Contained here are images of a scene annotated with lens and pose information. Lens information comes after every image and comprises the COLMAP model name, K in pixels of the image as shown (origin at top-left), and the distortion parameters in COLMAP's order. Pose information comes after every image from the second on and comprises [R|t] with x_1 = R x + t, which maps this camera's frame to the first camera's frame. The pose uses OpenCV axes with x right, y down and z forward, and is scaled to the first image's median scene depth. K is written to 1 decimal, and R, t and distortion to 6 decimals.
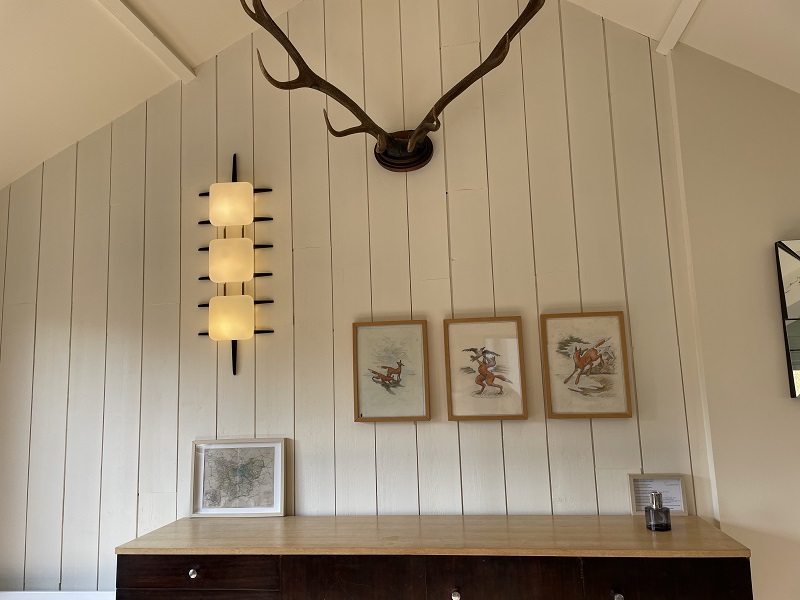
lens RADIAL K [[601.8, 0, 393.6], [0, 601.8, 297.7], [0, 0, 1]] dist [0.089966, -0.112629]
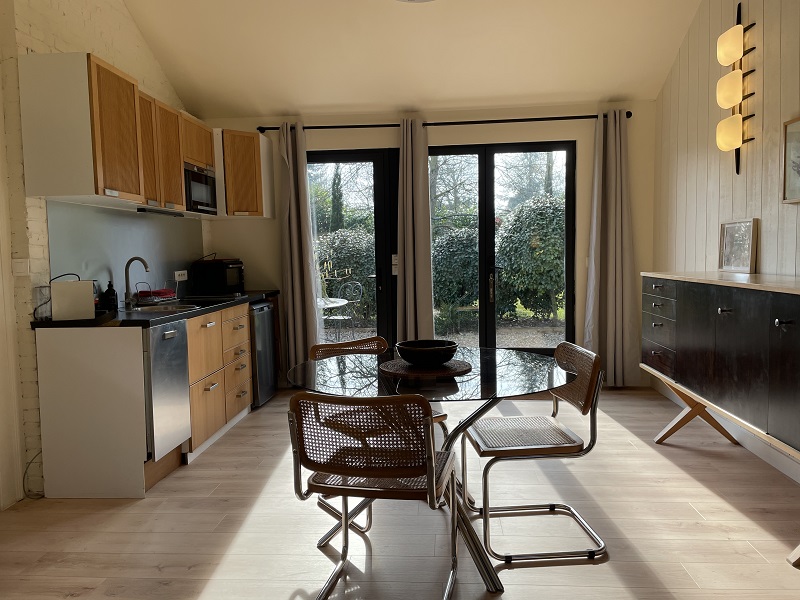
lens RADIAL K [[601.8, 0, 399.3], [0, 601.8, 293.9], [0, 0, 1]] dist [0.089966, -0.112629]
pose [[0.083162, 0.098555, -0.991651, 1.136992], [0.162828, 0.980381, 0.111090, 0.118196], [0.983144, -0.170707, 0.065483, 0.111897]]
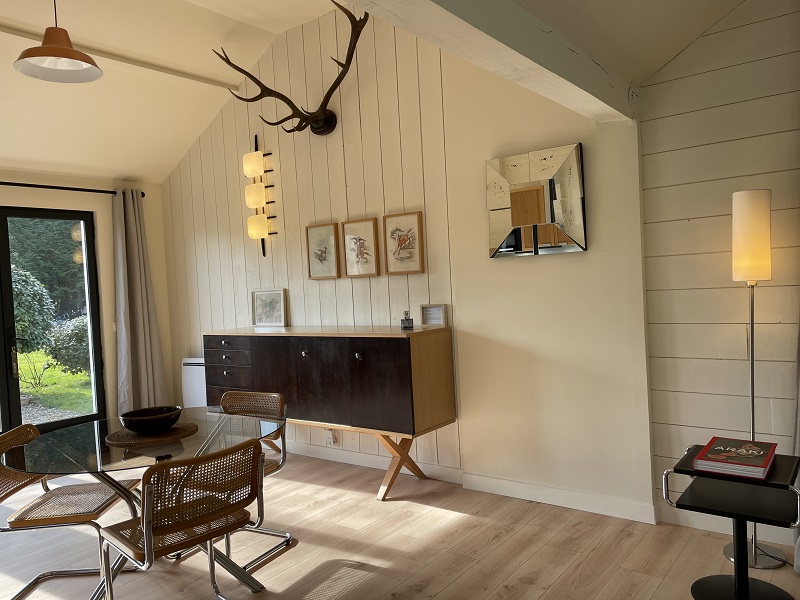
lens RADIAL K [[601.8, 0, 398.5], [0, 601.8, 298.9], [0, 0, 1]] dist [0.089966, -0.112629]
pose [[0.876137, -0.001606, -0.482060, 1.082137], [0.094620, 0.981115, 0.168703, -0.025422], [0.472685, -0.193420, 0.859743, -0.489705]]
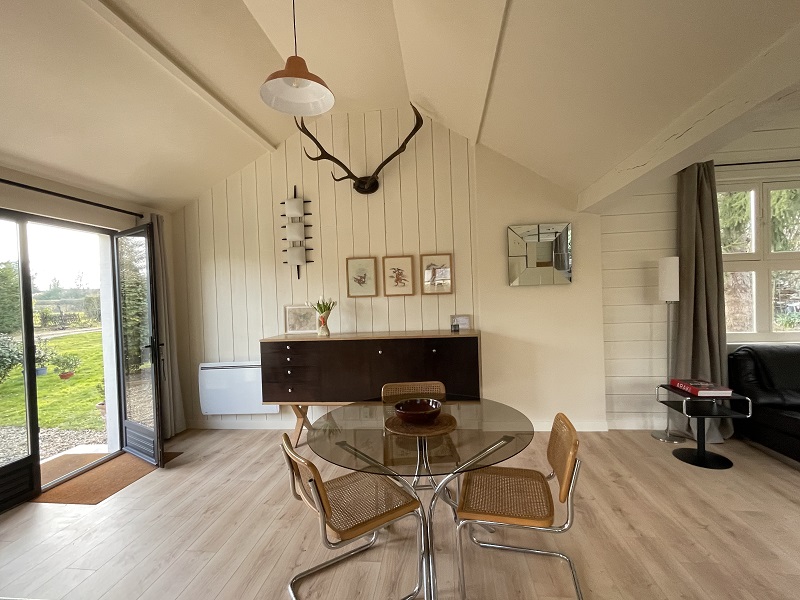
lens RADIAL K [[366.0, 0, 400.3], [0, 366.0, 299.7], [0, 0, 1]] dist [-0.014722, 0.000768]
pose [[0.999396, -0.004055, 0.034525, 0.103728], [-0.001176, 0.988660, 0.150167, -0.014887], [-0.034742, -0.150117, 0.988058, -0.518332]]
